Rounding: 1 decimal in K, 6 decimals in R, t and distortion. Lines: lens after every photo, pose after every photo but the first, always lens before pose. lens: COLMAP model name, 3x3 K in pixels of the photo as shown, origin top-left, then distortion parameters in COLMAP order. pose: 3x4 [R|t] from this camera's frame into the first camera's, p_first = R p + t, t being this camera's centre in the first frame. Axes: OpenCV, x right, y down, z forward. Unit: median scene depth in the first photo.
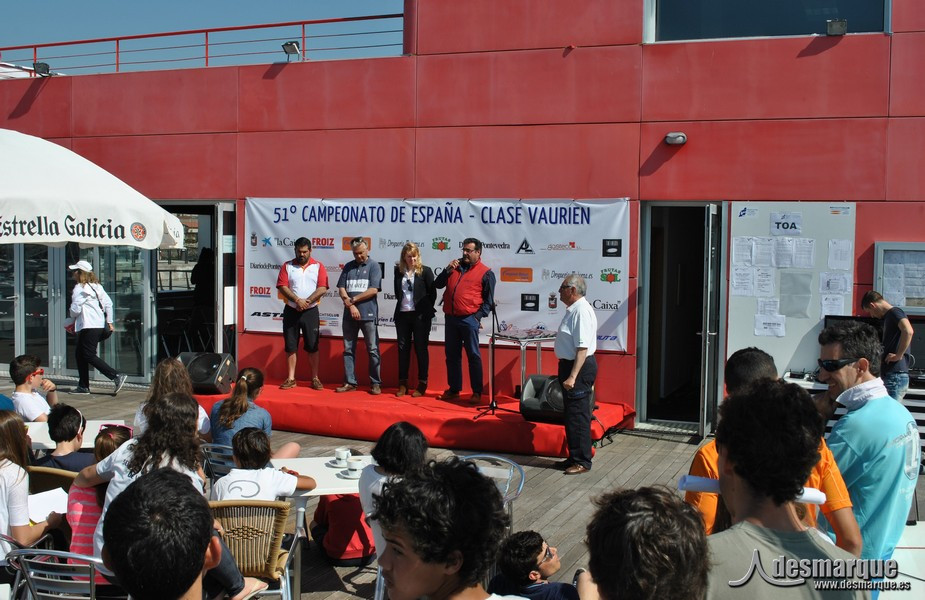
lens RADIAL K [[1154.6, 0, 462.5], [0, 1154.6, 301.8], [0, 0, 1]] dist [0.018295, 0.000000]
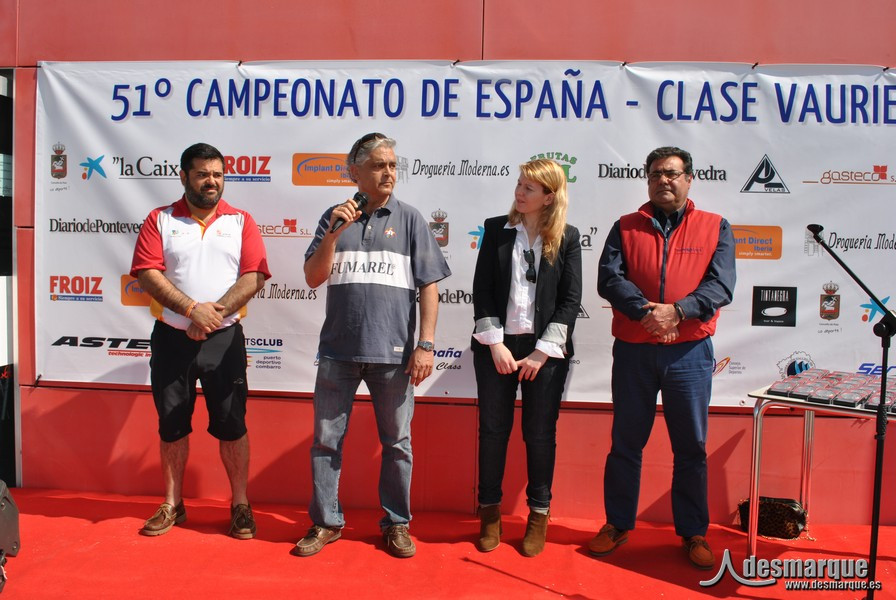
lens RADIAL K [[983.8, 0, 442.4], [0, 983.8, 328.0], [0, 0, 1]] dist [-0.084273, 0.000000]
pose [[0.958626, -0.018917, 0.284040, -0.161163], [0.011202, 0.999523, 0.028764, -0.003210], [-0.284449, -0.024392, 0.958381, 0.679440]]
